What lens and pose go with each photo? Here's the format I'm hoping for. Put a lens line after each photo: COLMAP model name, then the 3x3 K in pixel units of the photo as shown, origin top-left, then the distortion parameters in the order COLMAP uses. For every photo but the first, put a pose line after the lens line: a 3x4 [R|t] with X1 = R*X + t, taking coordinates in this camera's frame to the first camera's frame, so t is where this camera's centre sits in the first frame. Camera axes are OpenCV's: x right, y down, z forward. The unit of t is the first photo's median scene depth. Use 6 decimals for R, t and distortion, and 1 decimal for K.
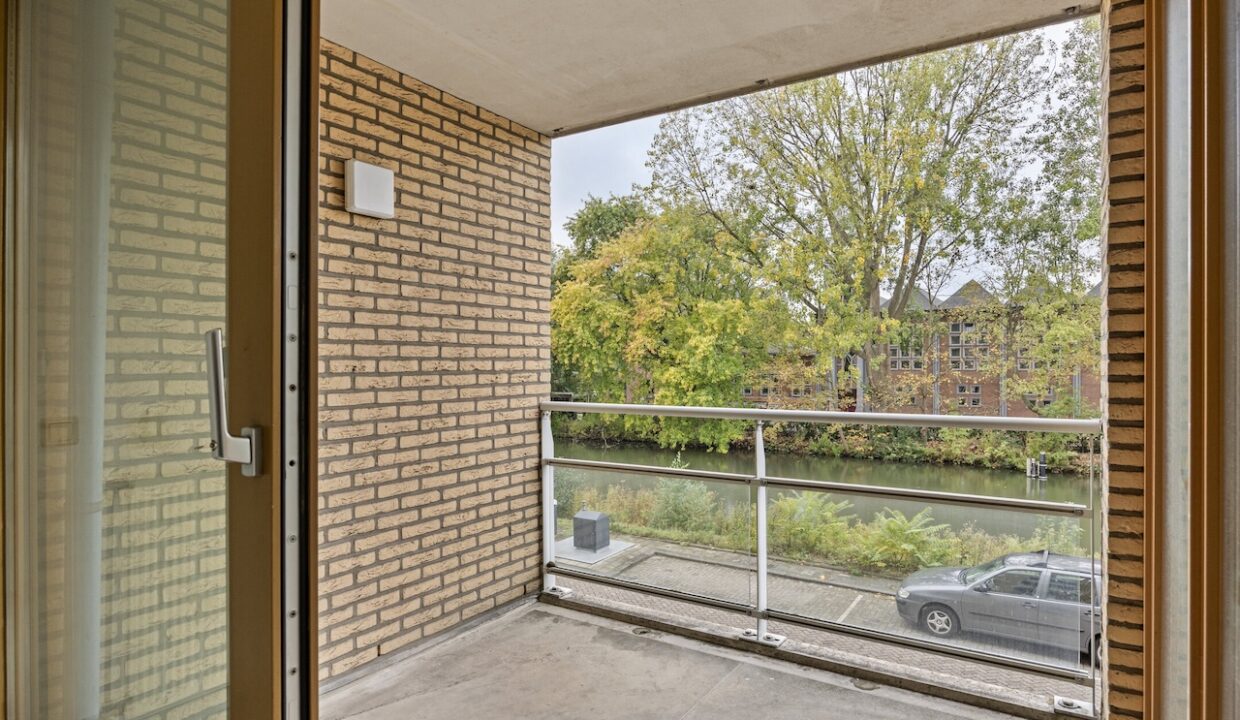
lens RADIAL K [[690.2, 0, 619.3], [0, 690.2, 366.6], [0, 0, 1]] dist [-0.001274, 0.000156]
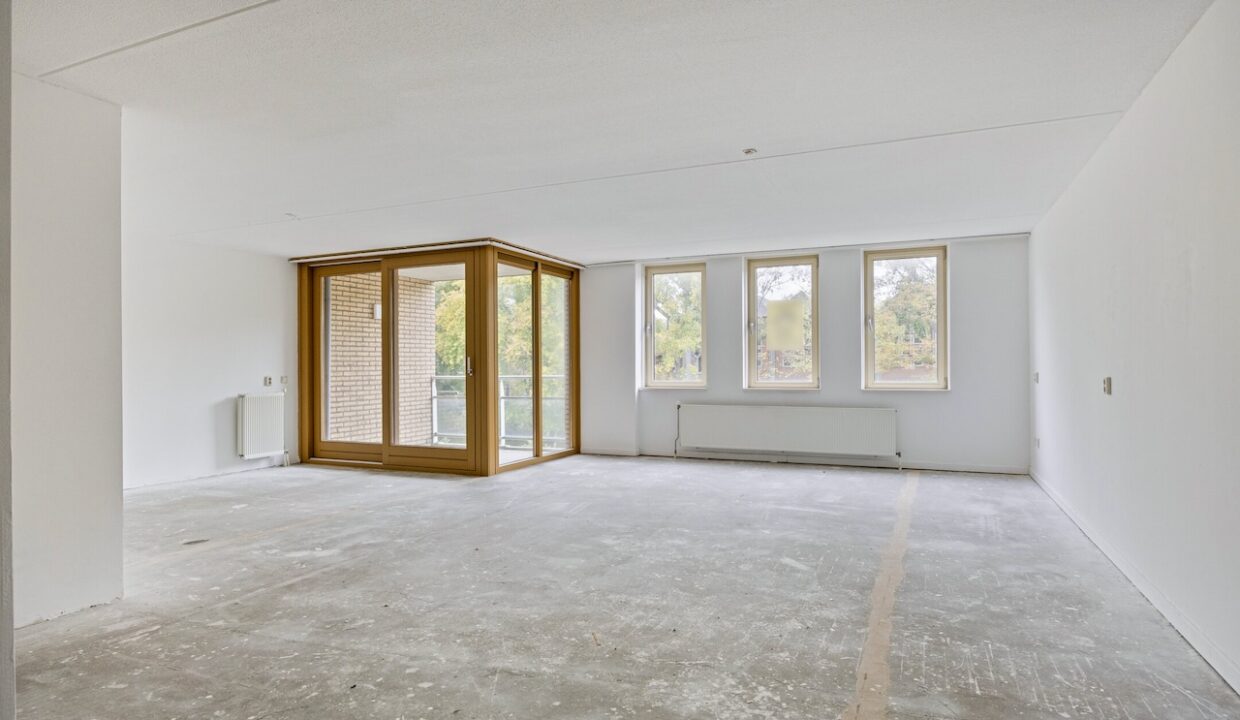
lens RADIAL K [[690.2, 0, 619.3], [0, 690.2, 366.6], [0, 0, 1]] dist [-0.001274, 0.000156]
pose [[0.987387, -0.007034, 0.158167, 0.018523], [0.007094, 0.999975, 0.000187, 0.001548], [-0.158165, 0.000937, 0.987412, -0.179072]]
